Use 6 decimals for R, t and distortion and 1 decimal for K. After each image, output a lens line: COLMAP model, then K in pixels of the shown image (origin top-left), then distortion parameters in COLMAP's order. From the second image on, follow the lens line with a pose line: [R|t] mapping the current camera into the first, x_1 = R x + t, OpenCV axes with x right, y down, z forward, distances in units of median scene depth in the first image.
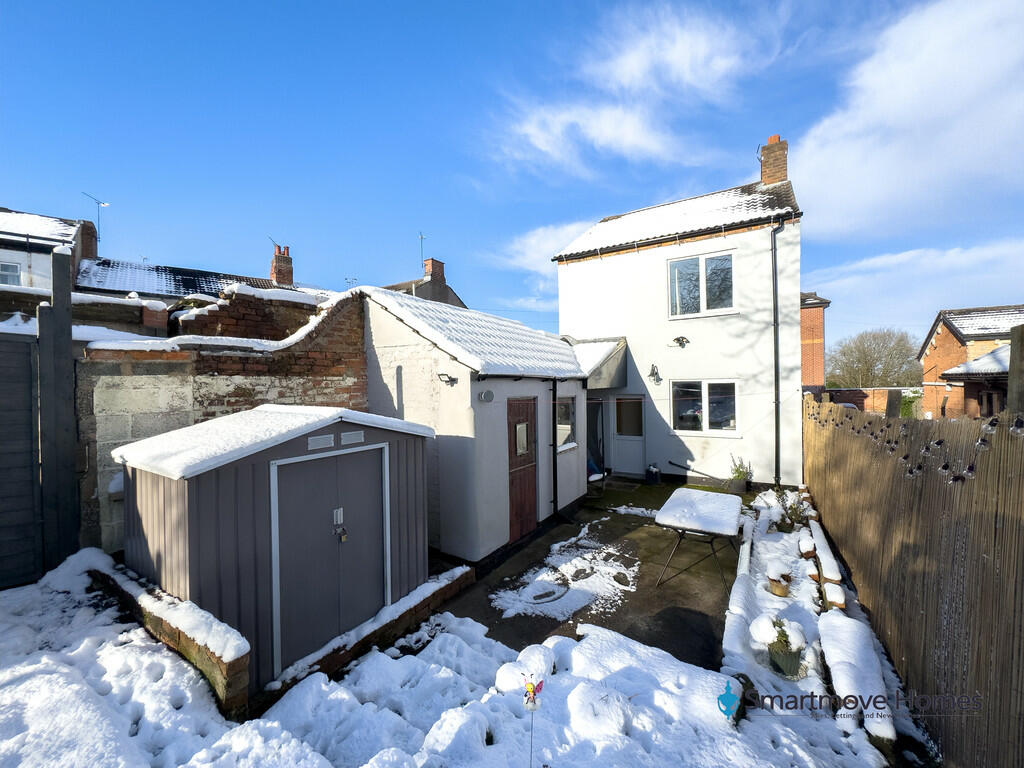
lens RADIAL K [[409.1, 0, 503.3], [0, 409.1, 380.7], [0, 0, 1]] dist [0.005152, 0.000626]
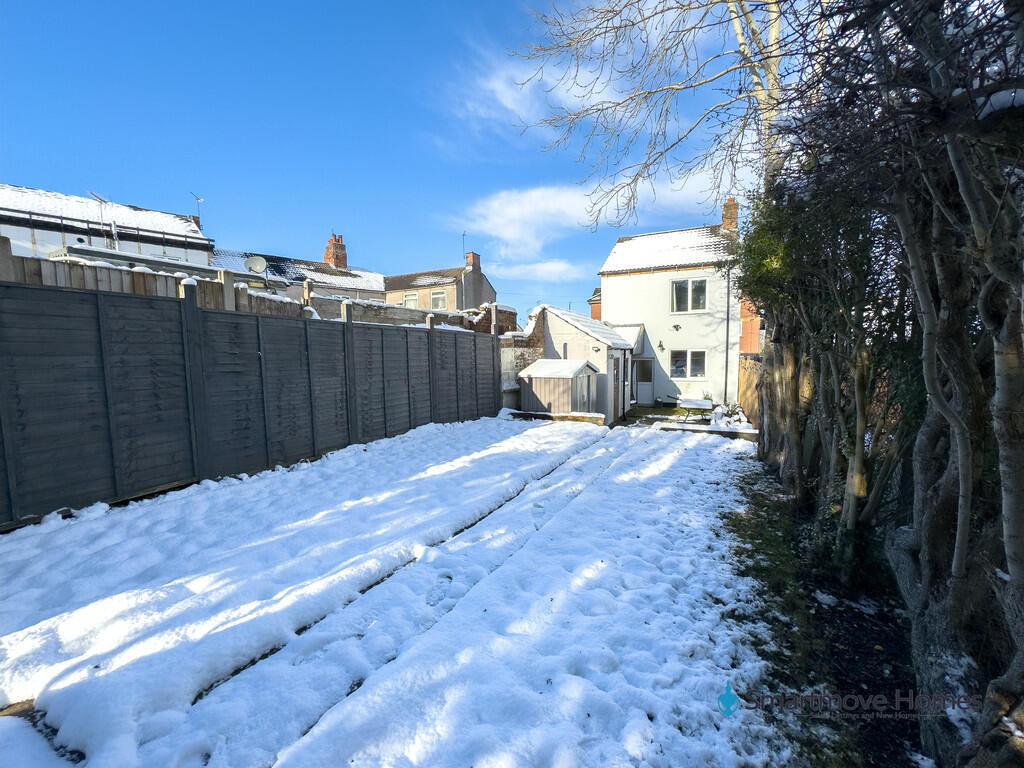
lens RADIAL K [[409.1, 0, 519.7], [0, 409.1, 390.3], [0, 0, 1]] dist [0.005152, 0.000626]
pose [[0.992053, -0.012867, 0.125158, -0.446080], [0.000716, 0.995319, 0.096644, 0.002406], [-0.125816, -0.095786, 0.987419, -0.661391]]
